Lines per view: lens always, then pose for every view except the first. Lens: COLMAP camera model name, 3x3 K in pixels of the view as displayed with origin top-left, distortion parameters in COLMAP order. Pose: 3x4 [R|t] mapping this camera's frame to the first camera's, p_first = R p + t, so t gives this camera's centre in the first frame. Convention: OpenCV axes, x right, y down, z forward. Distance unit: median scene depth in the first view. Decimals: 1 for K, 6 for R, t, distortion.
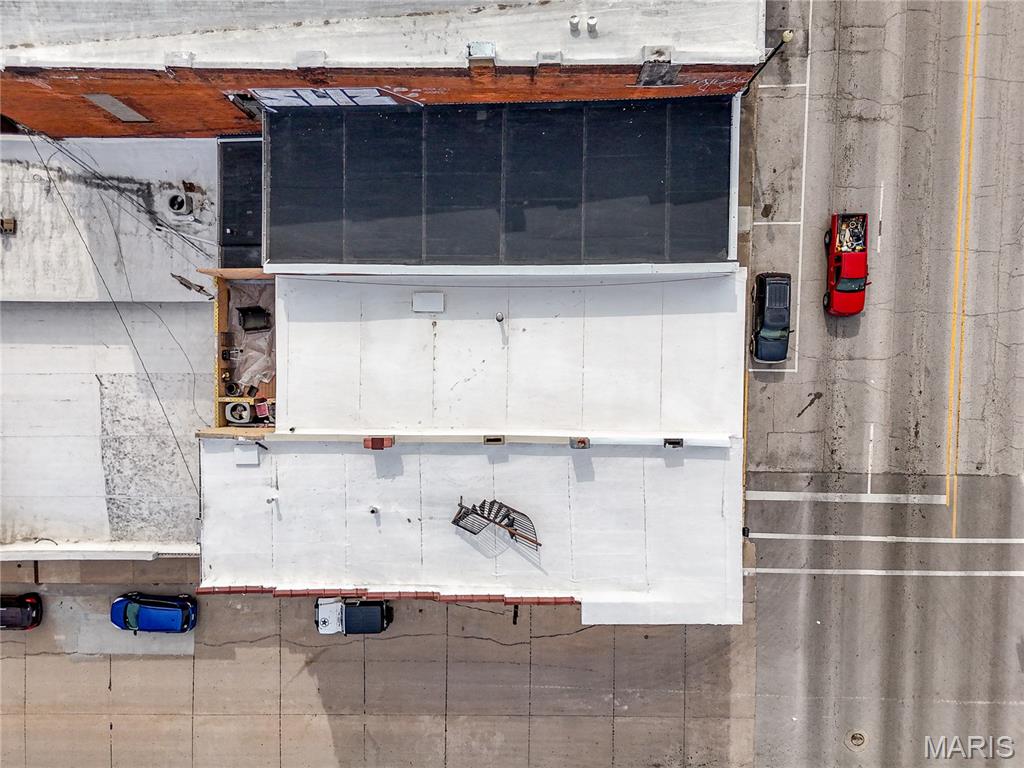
lens RADIAL K [[750.4, 0, 509.5], [0, 750.4, 381.2], [0, 0, 1]] dist [0.084342, -0.078724]
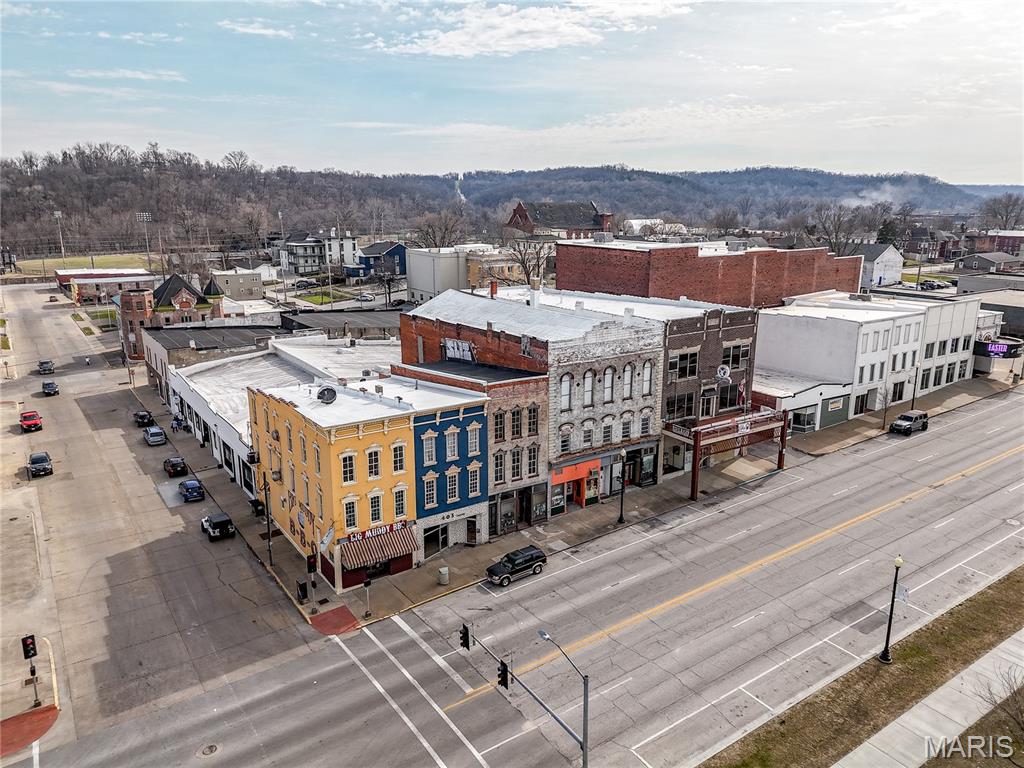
lens RADIAL K [[750.4, 0, 513.8], [0, 750.4, 375.7], [0, 0, 1]] dist [0.084342, -0.078724]
pose [[0.561279, 0.186719, -0.806289, 1.380231], [-0.827558, 0.114125, -0.549657, 0.638815], [-0.010614, 0.975762, 0.218577, 0.336390]]
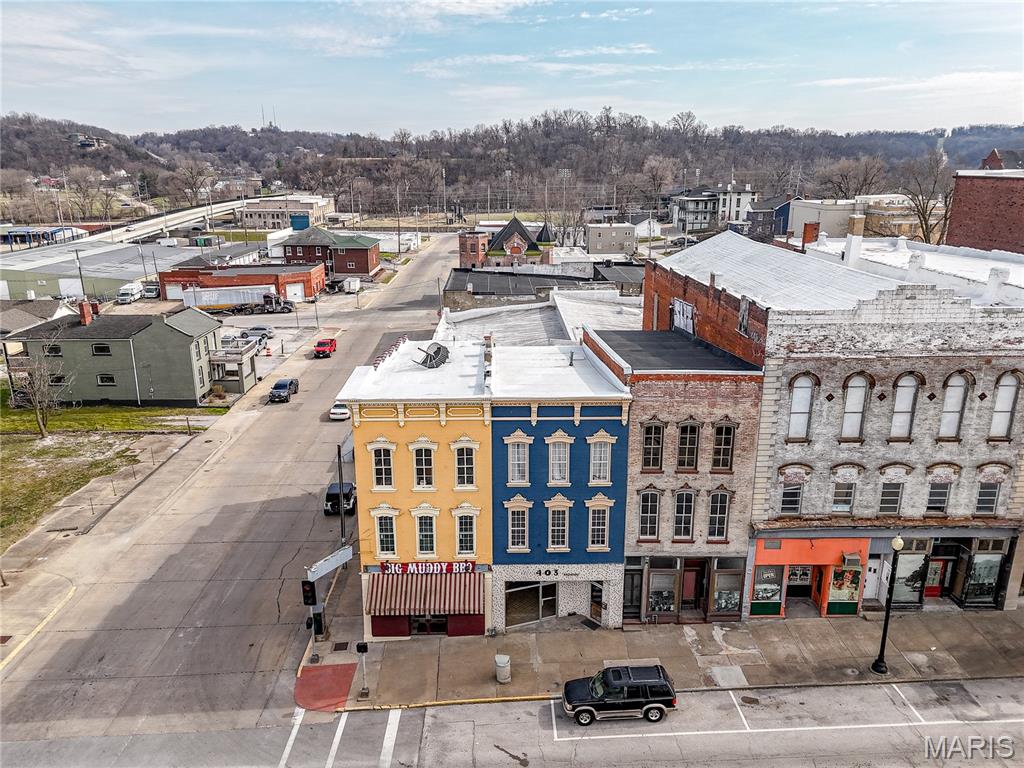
lens RADIAL K [[750.4, 0, 511.0], [0, 750.4, 384.1], [0, 0, 1]] dist [0.084342, -0.078724]
pose [[0.025318, 0.276133, -0.960786, 1.004597], [-0.999585, -0.006210, -0.028126, 0.054102], [-0.013733, 0.961099, 0.275861, 0.450029]]
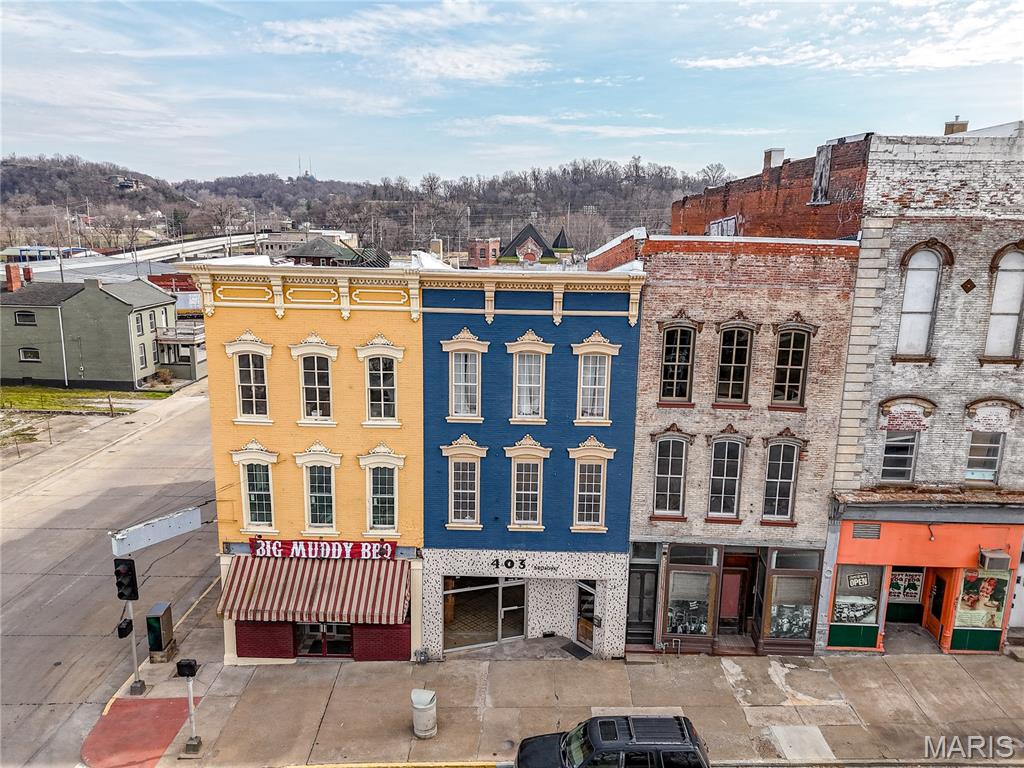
lens RADIAL K [[750.4, 0, 510.9], [0, 750.4, 384.6], [0, 0, 1]] dist [0.084342, -0.078724]
pose [[-0.013303, 0.210536, -0.977496, 0.737368], [-0.999351, -0.035529, 0.005948, -0.016481], [-0.033477, 0.976940, 0.210872, 0.658811]]
